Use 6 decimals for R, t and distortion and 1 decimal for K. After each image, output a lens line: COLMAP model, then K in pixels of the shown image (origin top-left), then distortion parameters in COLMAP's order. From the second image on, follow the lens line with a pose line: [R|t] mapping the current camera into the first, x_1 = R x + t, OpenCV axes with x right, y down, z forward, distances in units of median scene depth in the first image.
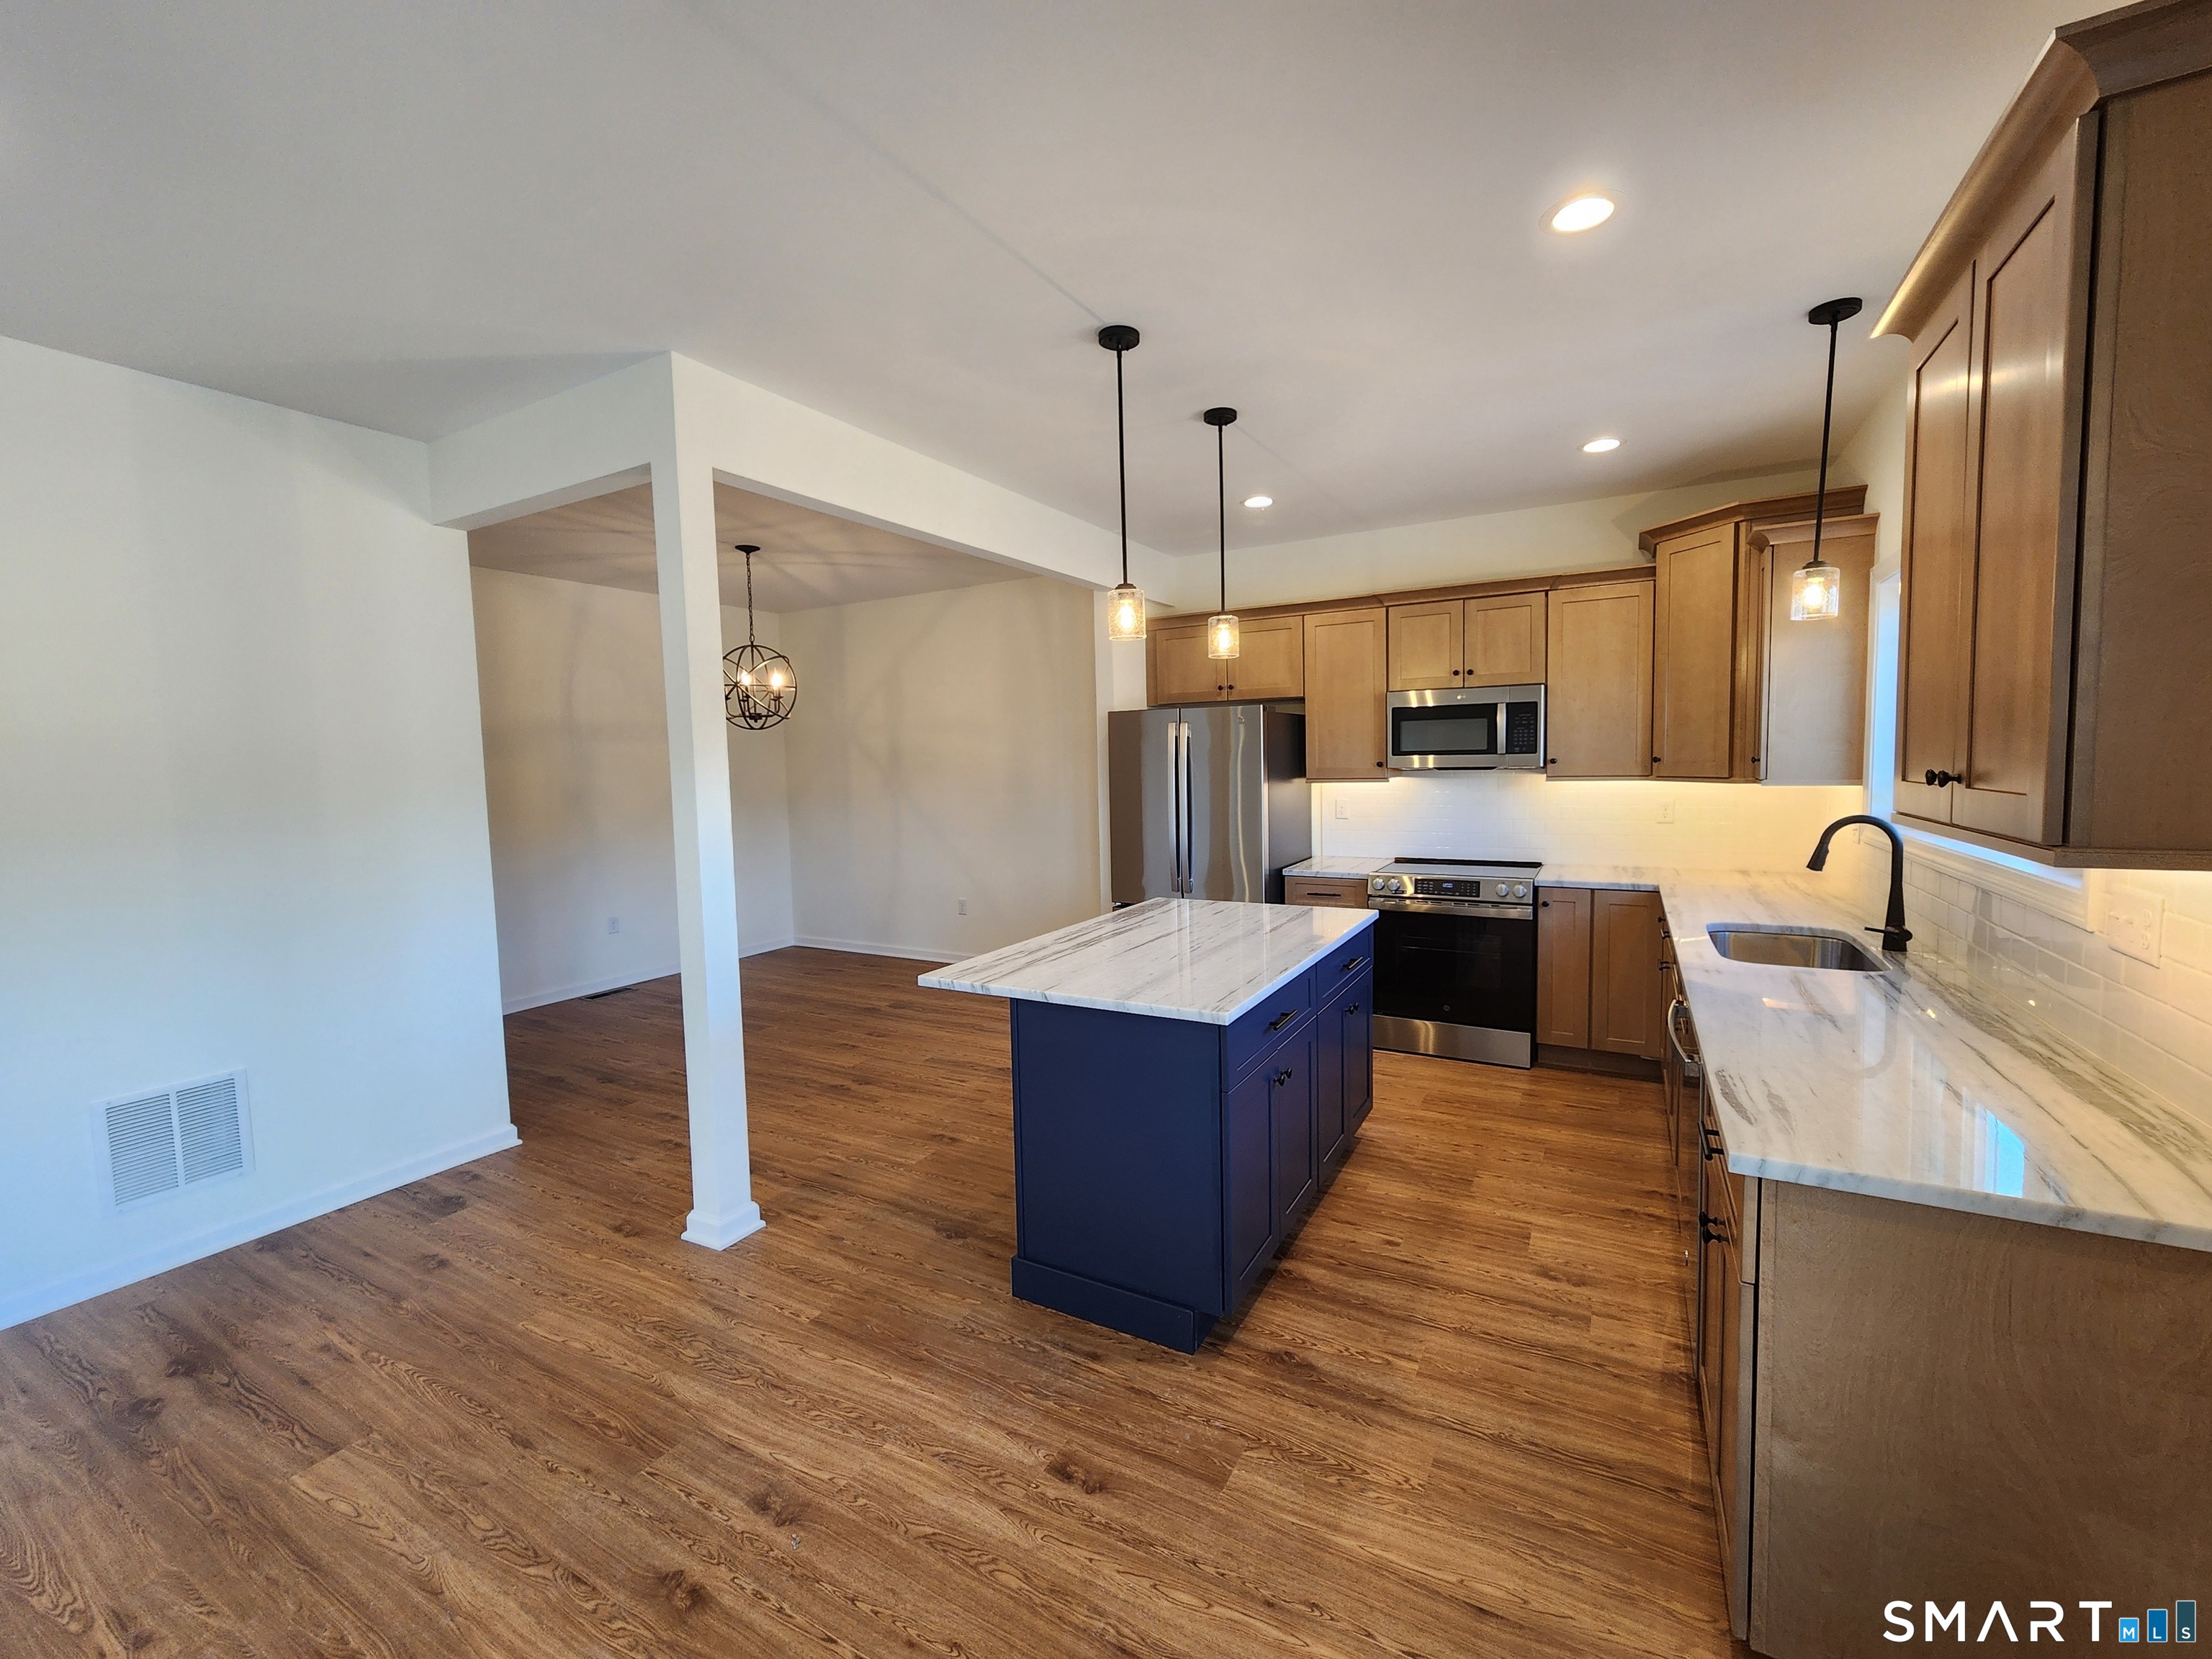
lens RADIAL K [[909.4, 0, 1116.2], [0, 909.4, 822.7], [0, 0, 1]] dist [0.000077, 0.000458]
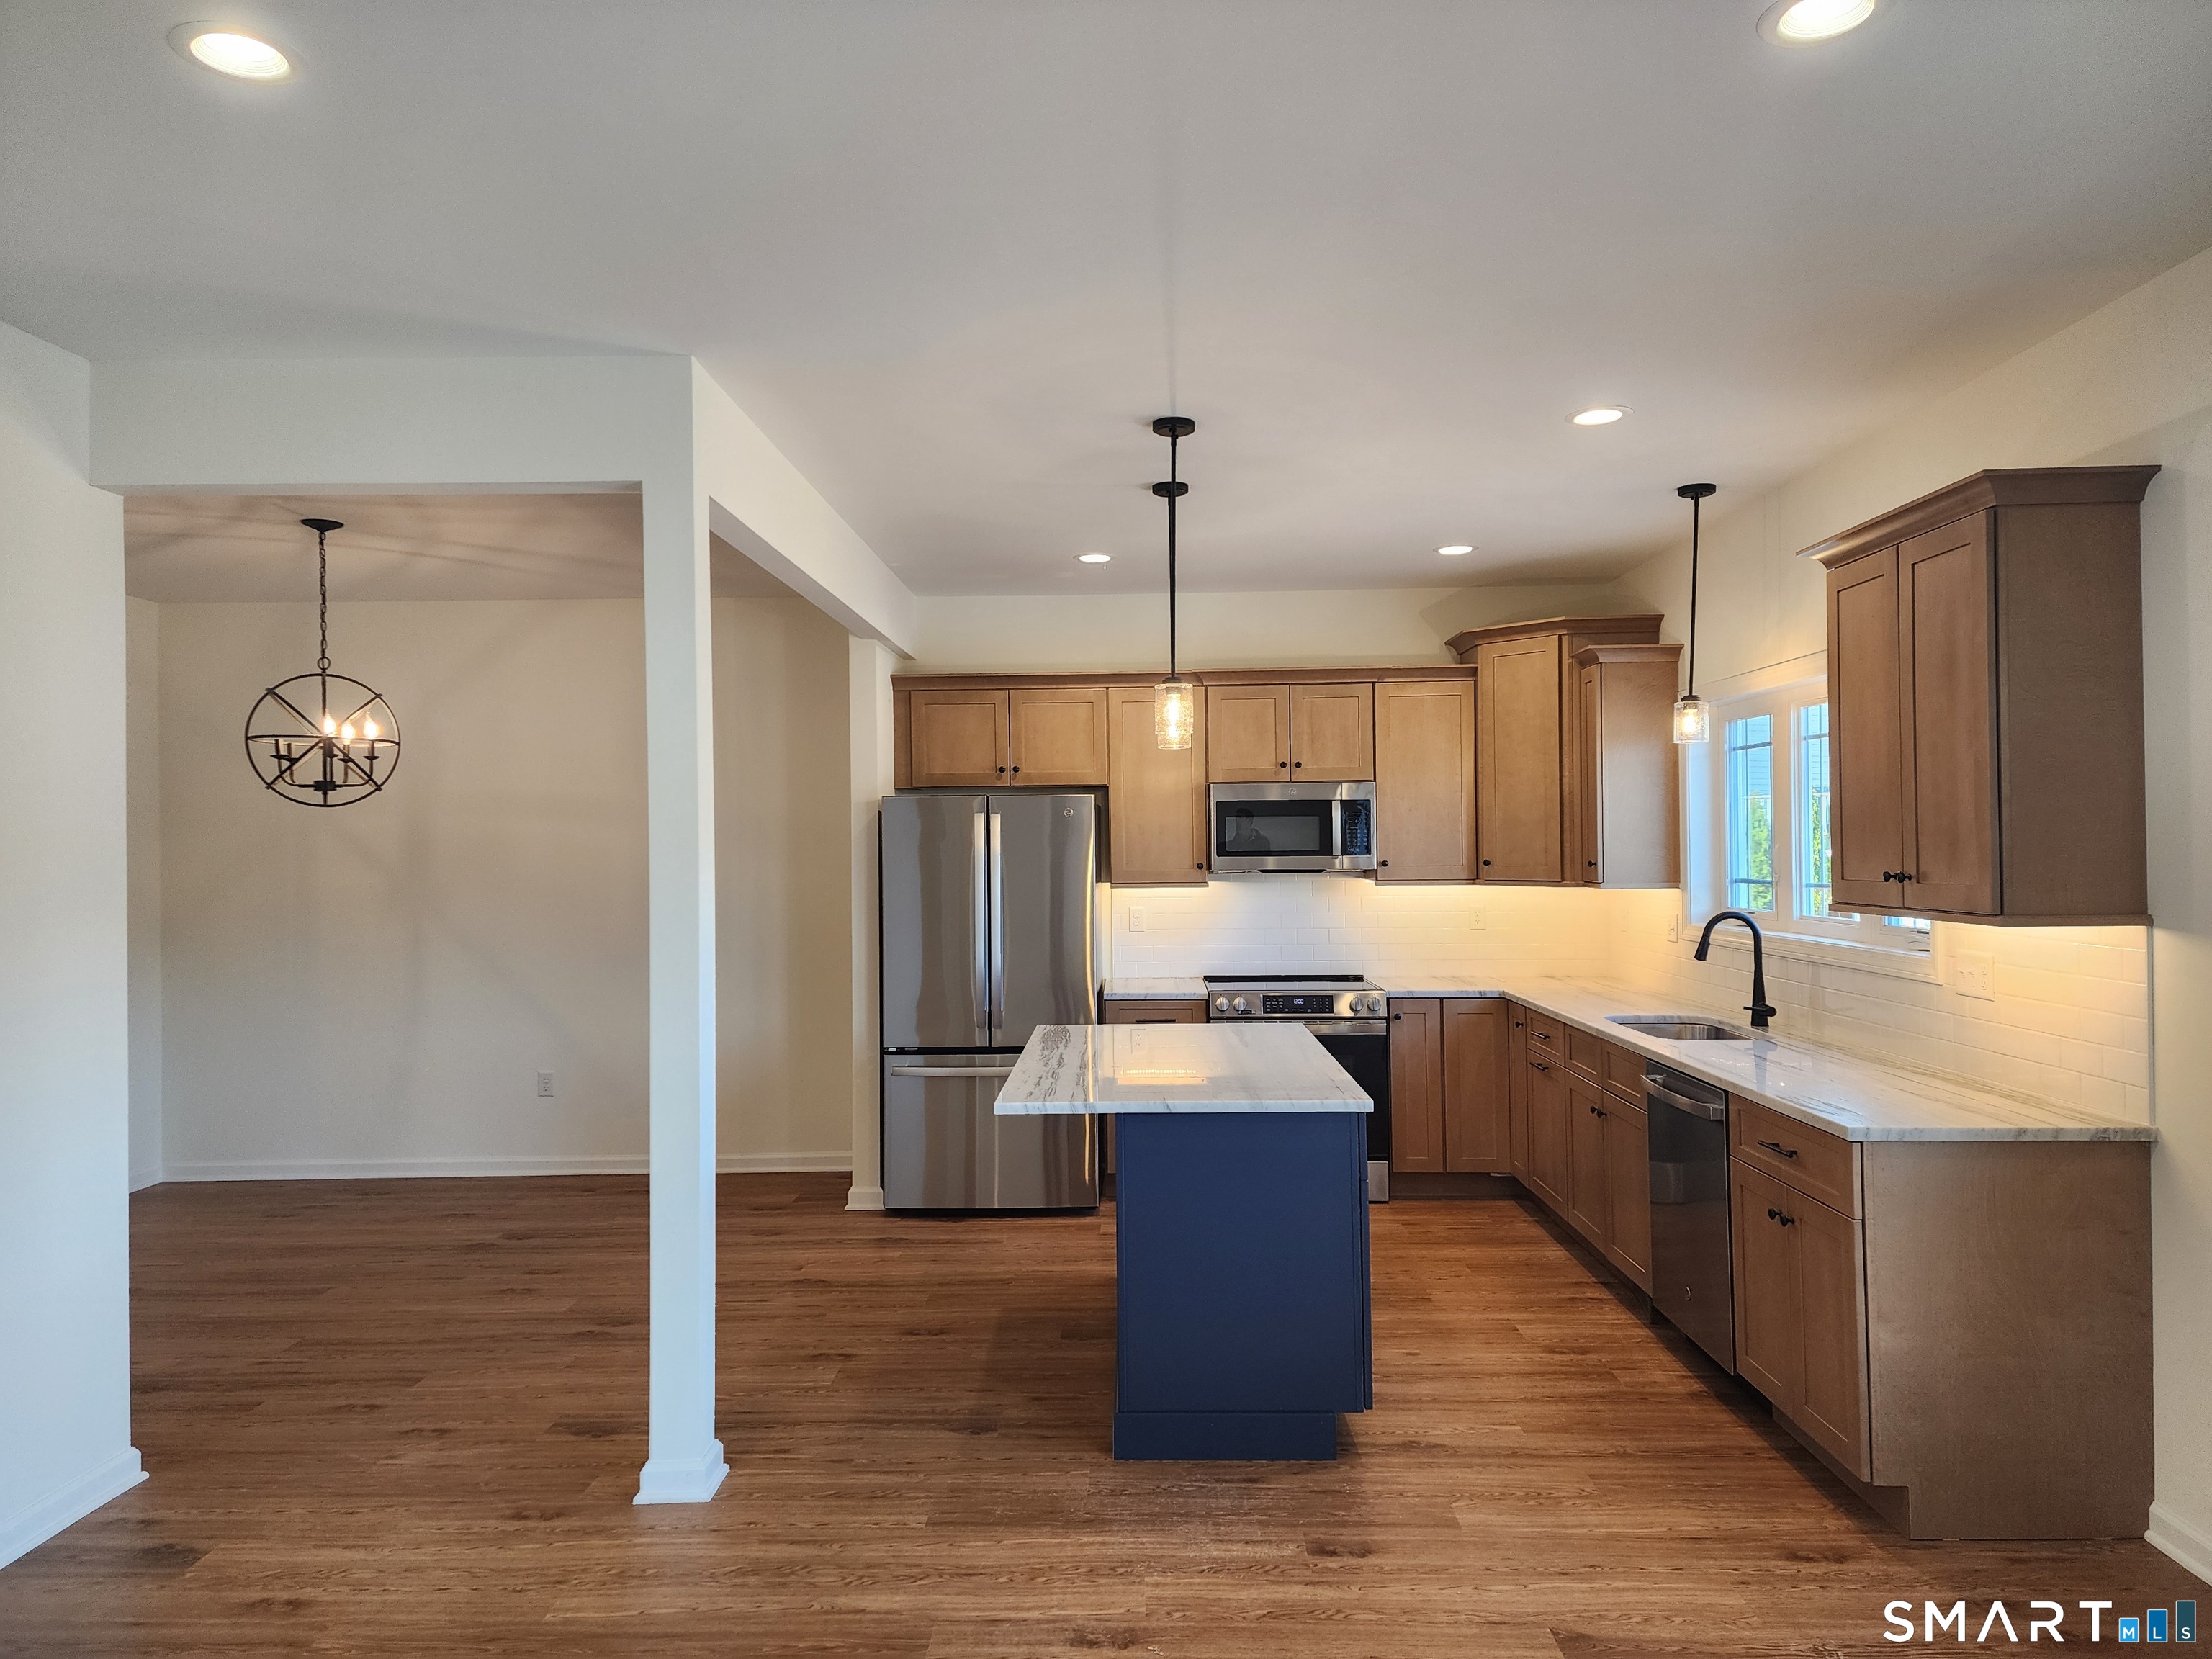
lens RADIAL K [[1460.5, 0, 1106.0], [0, 1460.5, 829.5], [0, 0, 1]] dist [0.113391, -0.100423]
pose [[0.884356, 0.017456, 0.466486, -0.498848], [0.024771, 0.996138, -0.084237, 0.017624], [-0.466155, 0.086051, 0.880508, -0.202823]]
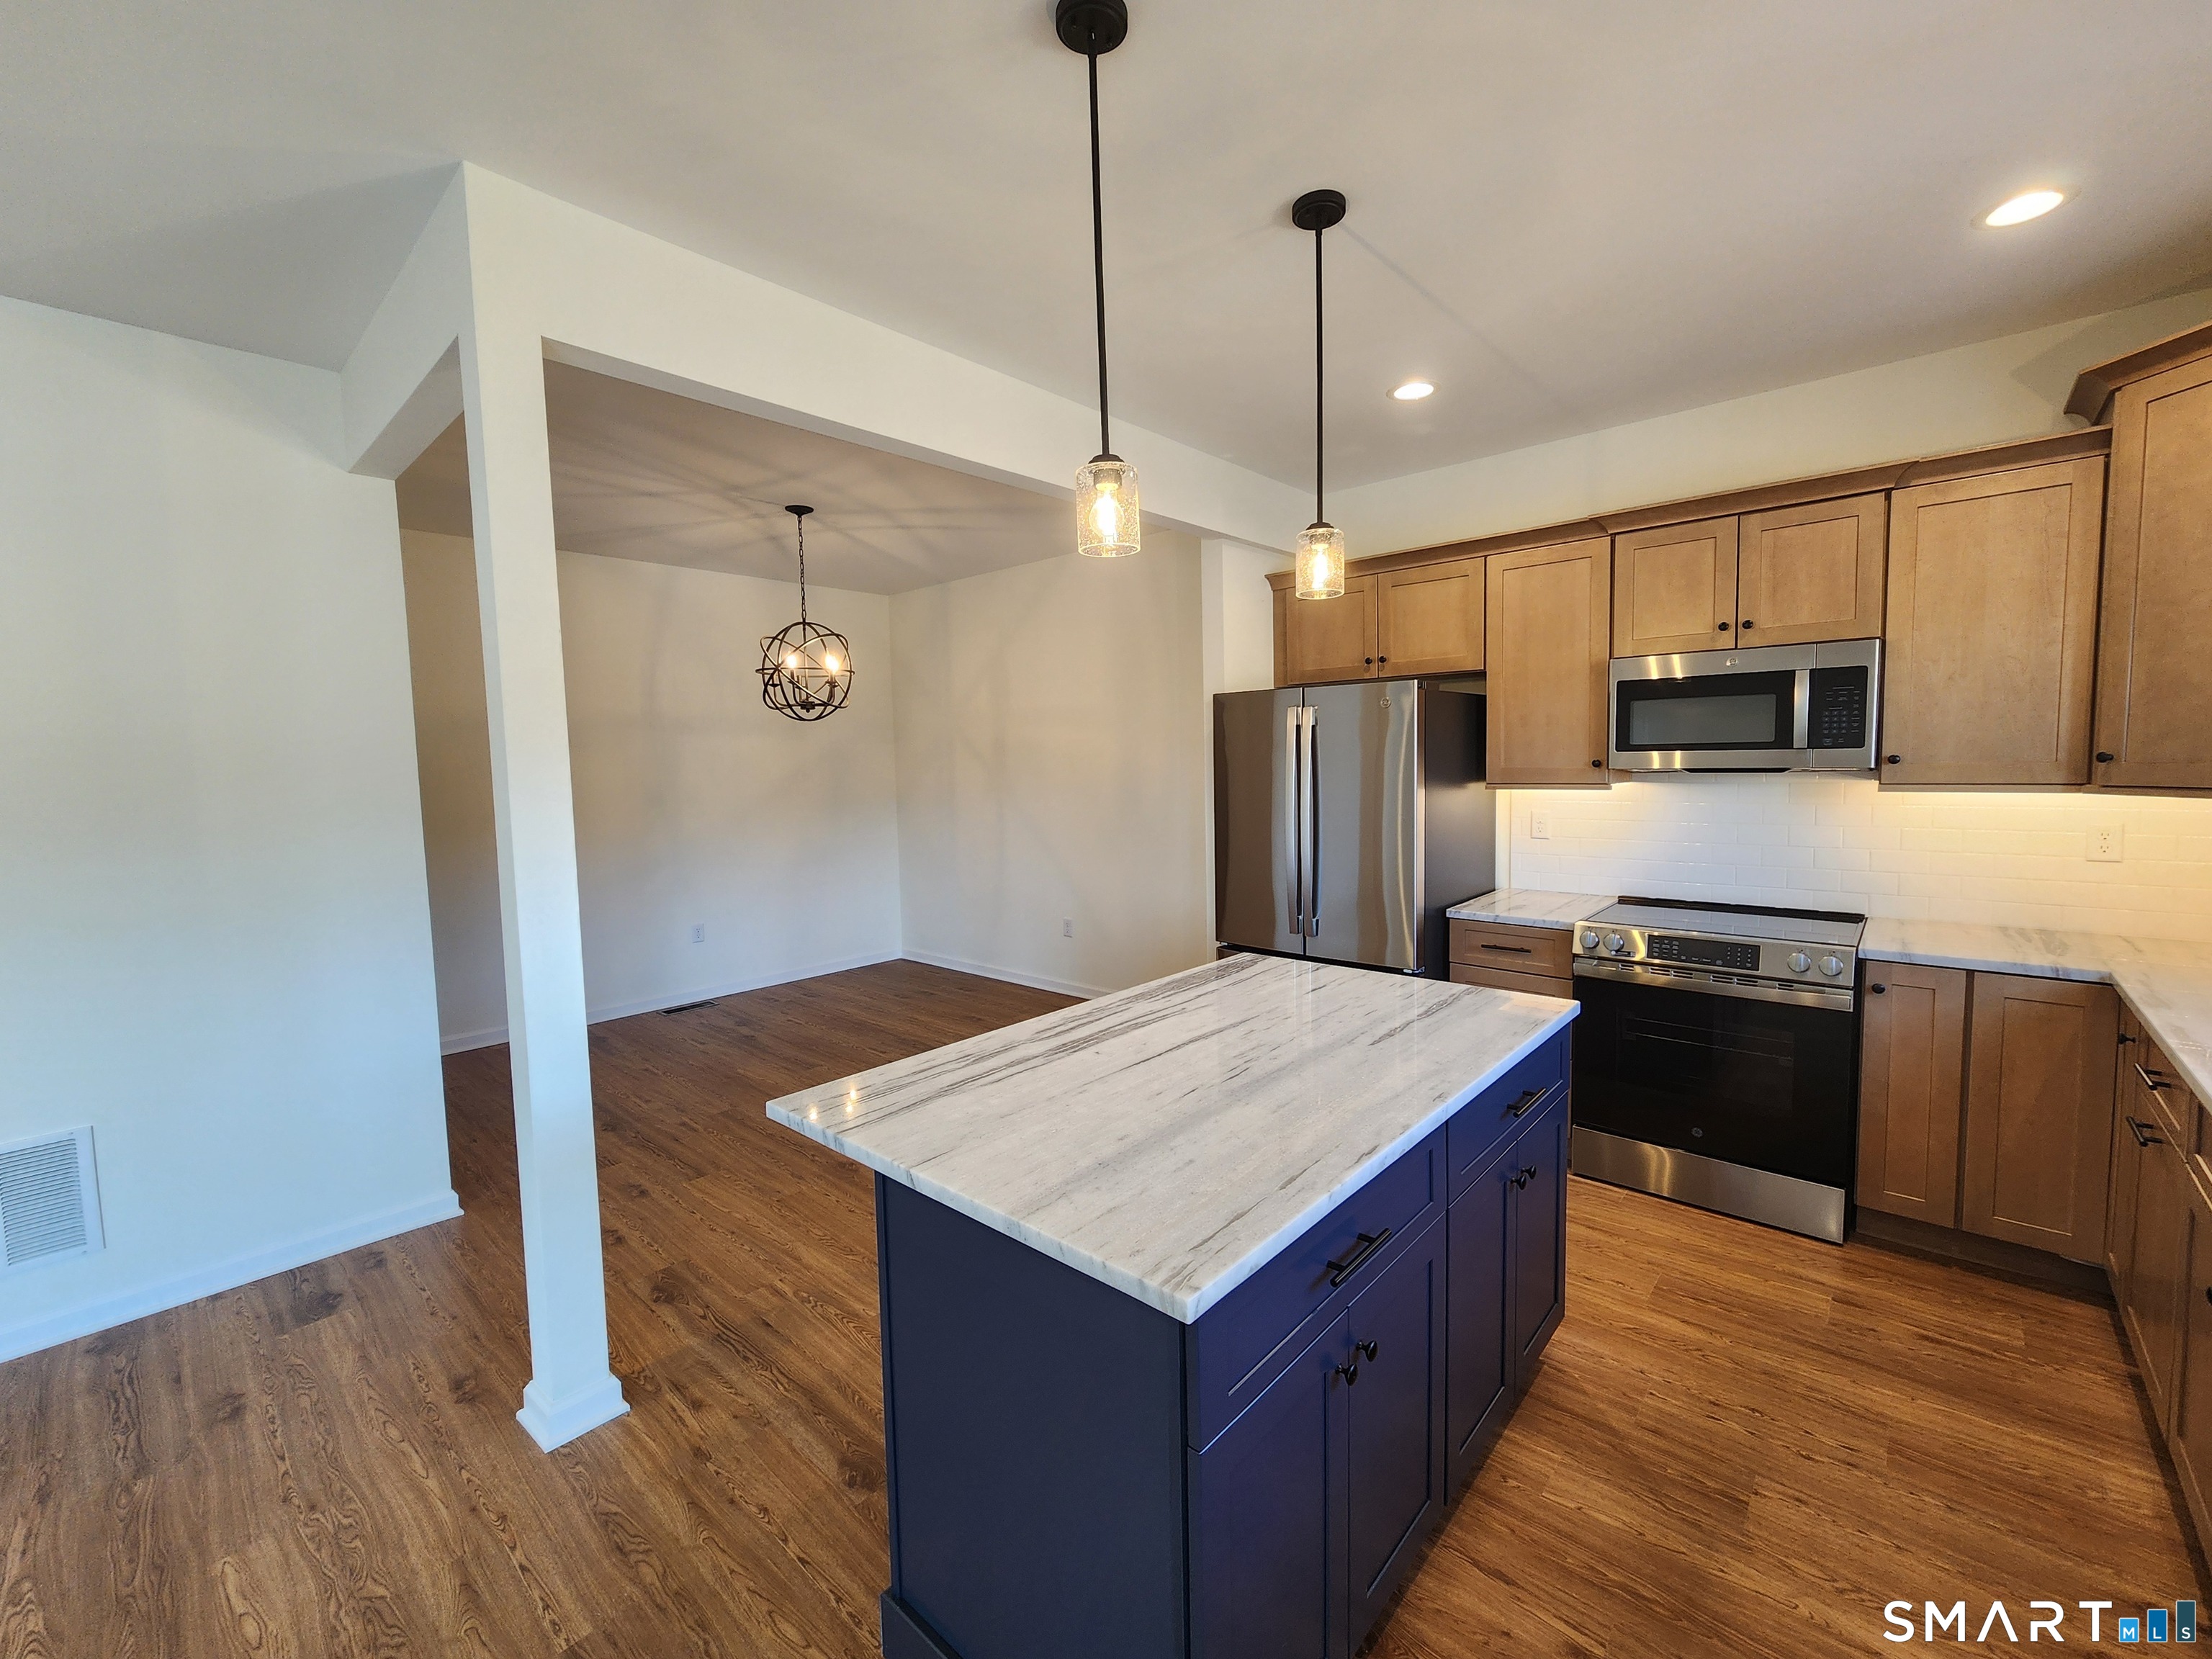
lens RADIAL K [[909.4, 0, 1116.2], [0, 909.4, 822.7], [0, 0, 1]] dist [0.000077, 0.000458]
pose [[0.976096, 0.017459, -0.216638, 0.095087], [-0.016518, 0.999845, 0.006154, -0.019857], [0.216711, -0.002428, 0.976233, 0.278428]]
